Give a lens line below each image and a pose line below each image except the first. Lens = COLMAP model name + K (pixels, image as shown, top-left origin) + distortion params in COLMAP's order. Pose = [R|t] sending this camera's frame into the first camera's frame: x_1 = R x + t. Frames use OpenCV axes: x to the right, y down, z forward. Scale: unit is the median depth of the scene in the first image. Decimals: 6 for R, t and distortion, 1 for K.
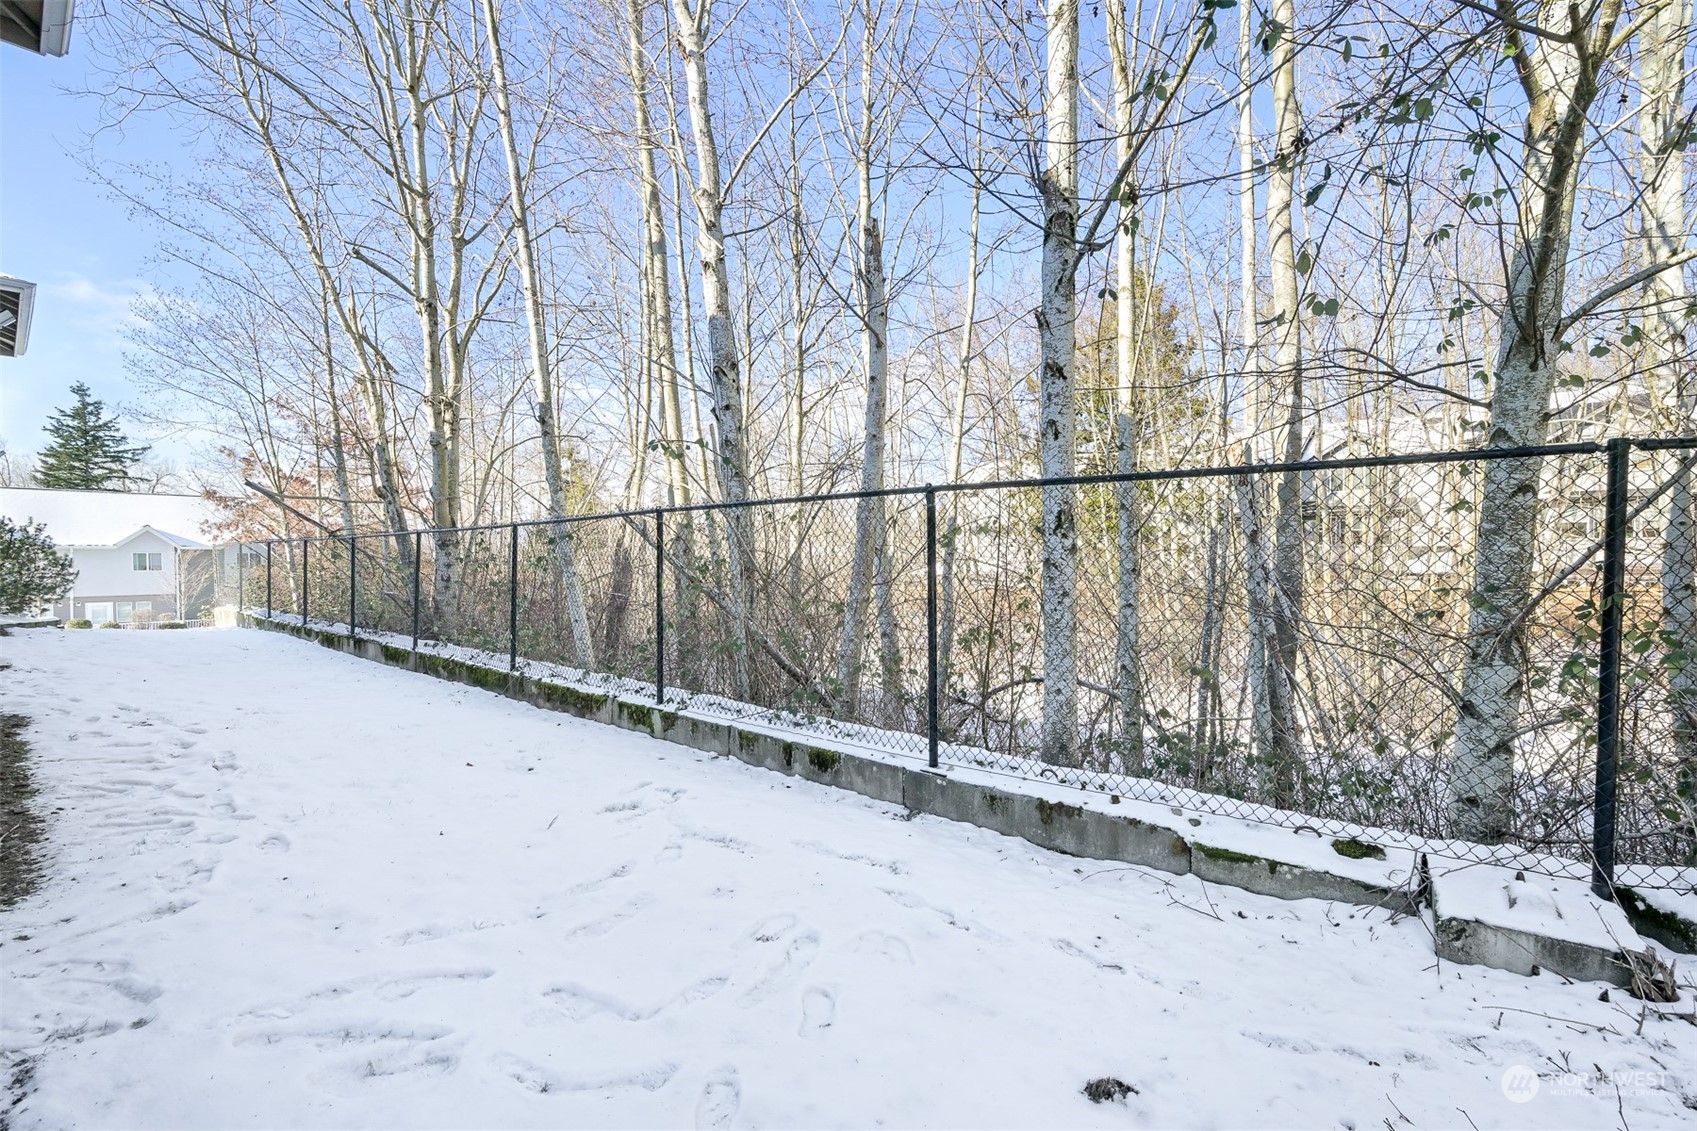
lens RADIAL K [[742.6, 0, 855.0], [0, 742.6, 562.4], [0, 0, 1]] dist [-0.002838, 0.000606]
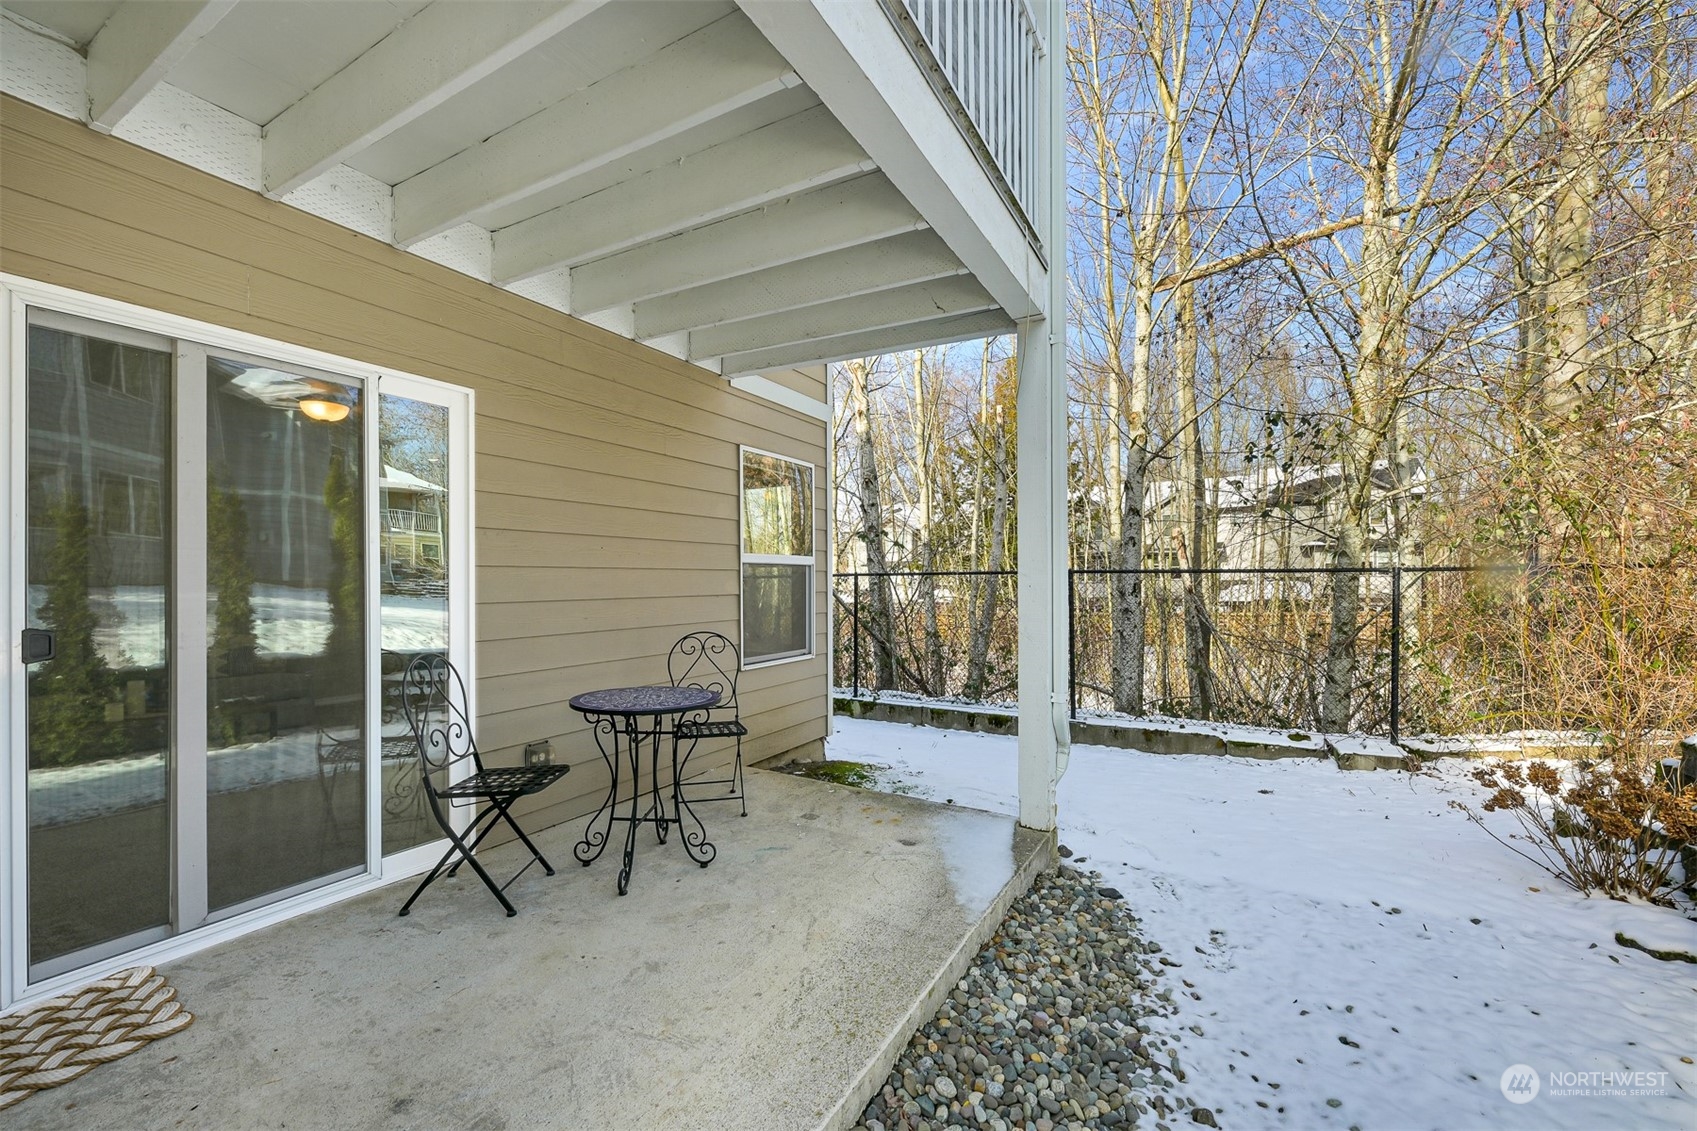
lens RADIAL K [[669.8, 0, 846.3], [0, 669.8, 582.9], [0, 0, 1]] dist [0.000005, -0.000033]
pose [[0.990129, -0.005880, 0.140032, -0.842061], [0.006759, 0.999960, -0.005806, -0.079109], [-0.139993, 0.006695, 0.990130, -0.730673]]
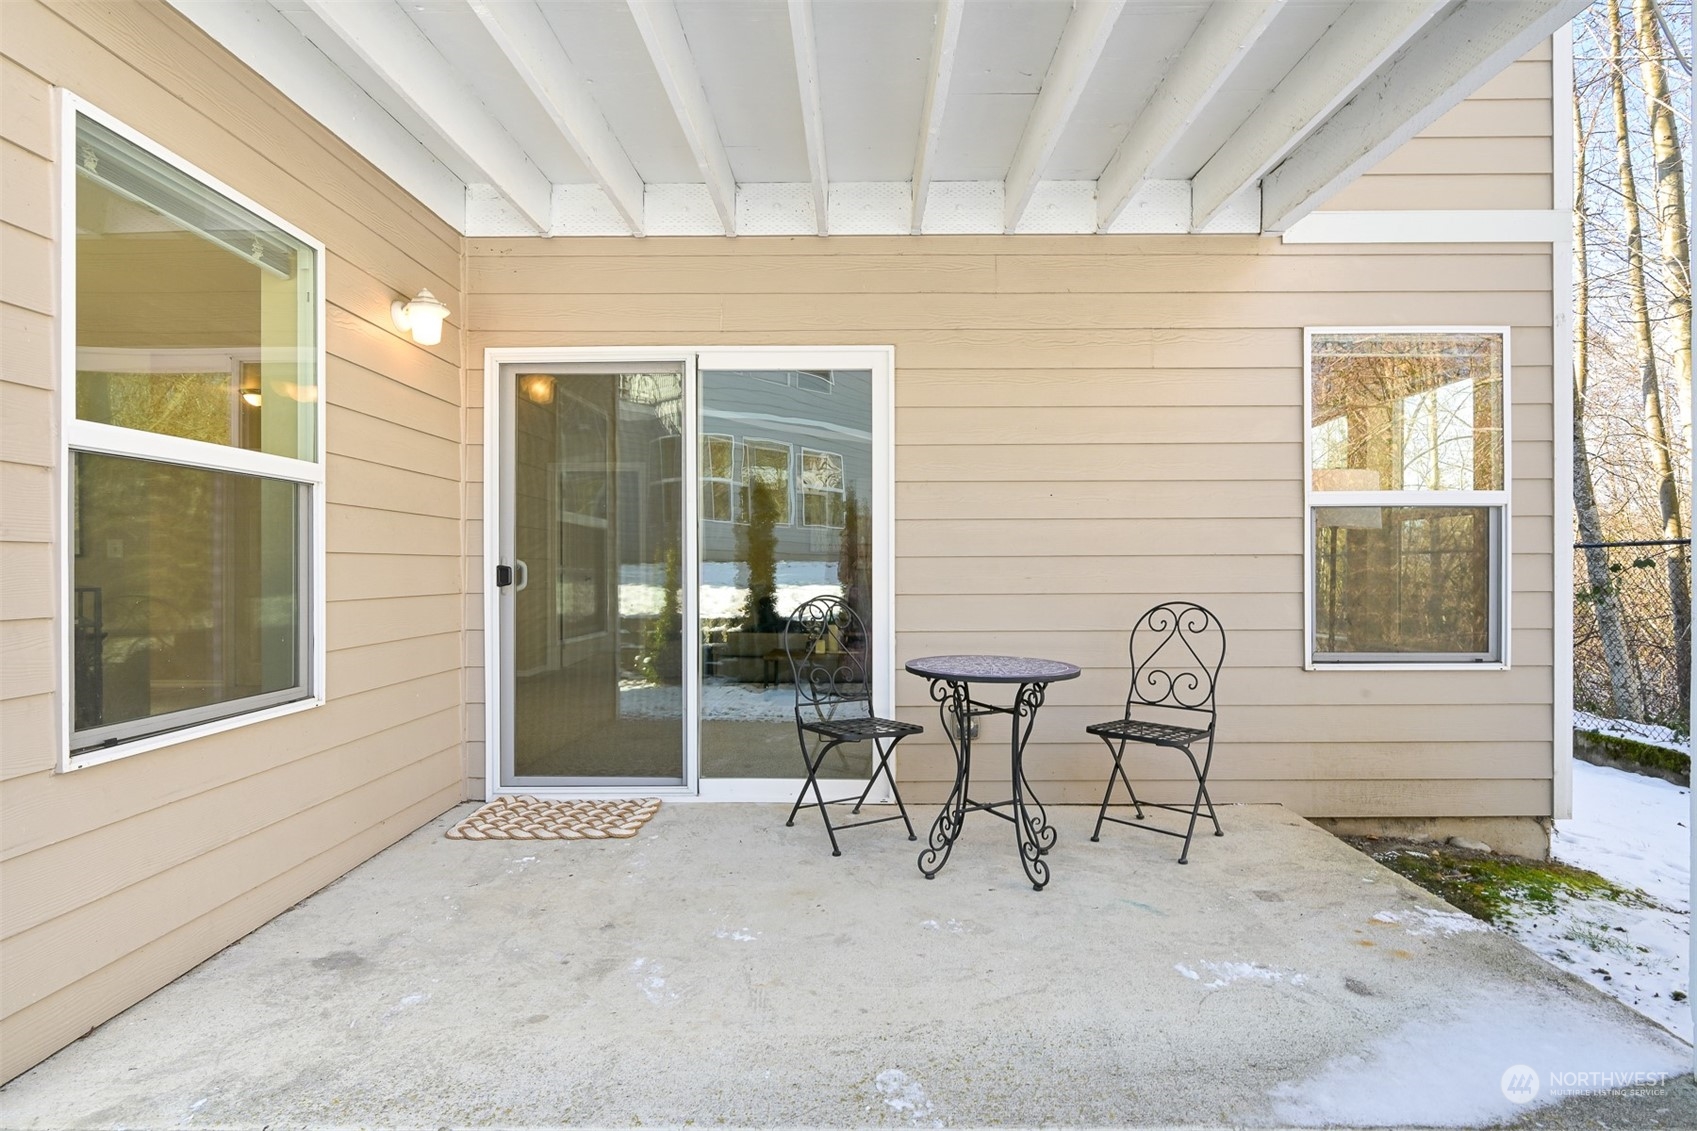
lens RADIAL K [[830.3, 0, 858.6], [0, 830.3, 567.2], [0, 0, 1]] dist [-0.001942, -0.000926]
pose [[0.620668, -0.001298, -0.784072, -0.459445], [-0.002150, 0.999992, -0.003358, -0.049951], [0.784071, 0.003770, 0.620660, -0.557166]]
